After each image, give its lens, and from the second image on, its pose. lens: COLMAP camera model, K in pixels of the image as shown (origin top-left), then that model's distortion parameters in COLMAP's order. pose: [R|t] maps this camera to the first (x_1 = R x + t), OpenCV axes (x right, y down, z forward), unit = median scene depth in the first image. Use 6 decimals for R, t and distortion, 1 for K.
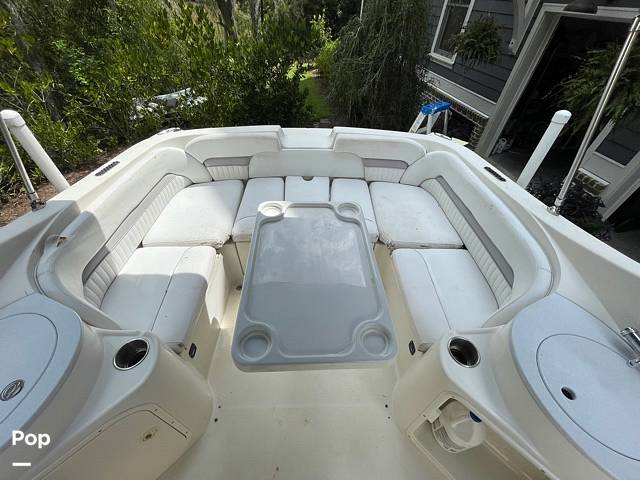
lens RADIAL K [[263.3, 0, 317.3], [0, 263.3, 235.7], [0, 0, 1]] dist [-0.003281, 0.001430]
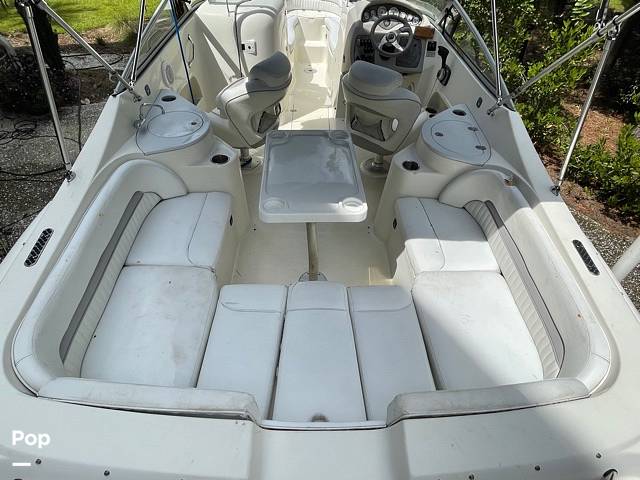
lens RADIAL K [[355.7, 0, 316.4], [0, 355.7, 236.1], [0, 0, 1]] dist [-0.010934, 0.006971]
pose [[-0.997185, -0.051655, -0.054352, 0.023412], [-0.055557, 0.022172, 0.998209, -1.065092], [-0.050358, 0.998419, -0.024979, 0.873833]]
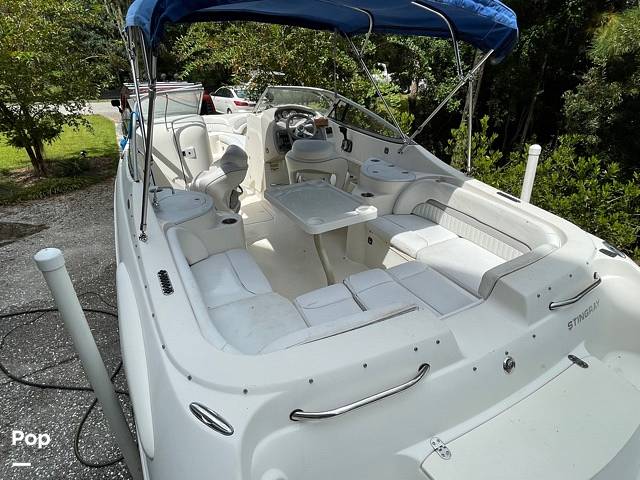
lens RADIAL K [[355.7, 0, 317.5], [0, 355.7, 239.5], [0, 0, 1]] dist [-0.010934, 0.006971]
pose [[-0.894771, 0.179562, -0.408831, 0.620040], [-0.323845, 0.369402, 0.871015, -1.166793], [0.307424, 0.911756, -0.272380, 1.180044]]
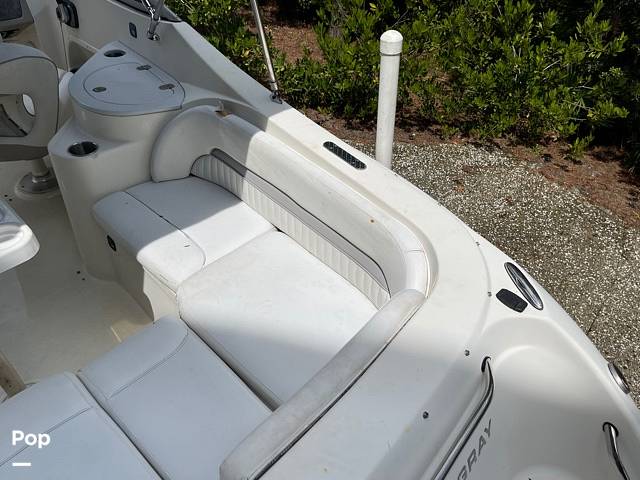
lens RADIAL K [[496.0, 0, 323.7], [0, 496.0, 251.6], [0, 0, 1]] dist [0.057575, -0.063162]
pose [[-0.725836, 0.417948, -0.546334, -0.058571], [-0.509638, 0.206683, 0.835196, -0.970939], [0.461986, 0.884648, 0.062984, 0.956375]]
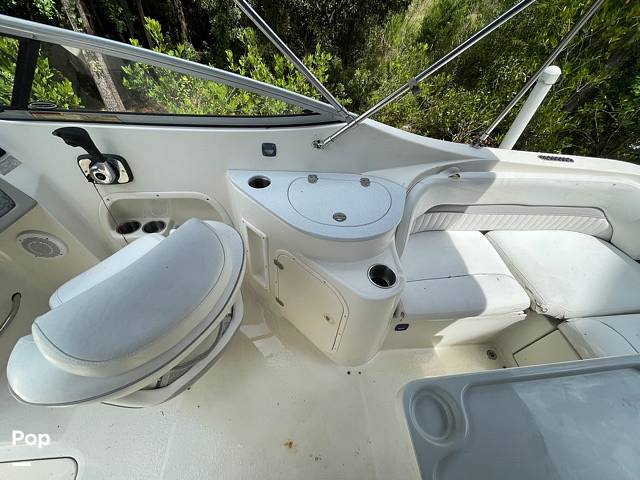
lens RADIAL K [[263.3, 0, 319.2], [0, 263.3, 235.8], [0, 0, 1]] dist [-0.003281, 0.001430]
pose [[0.063534, 0.720081, -0.690975, -0.054196], [-0.719697, 0.512718, 0.468141, 0.027269], [0.691375, 0.467550, 0.550816, 0.084604]]
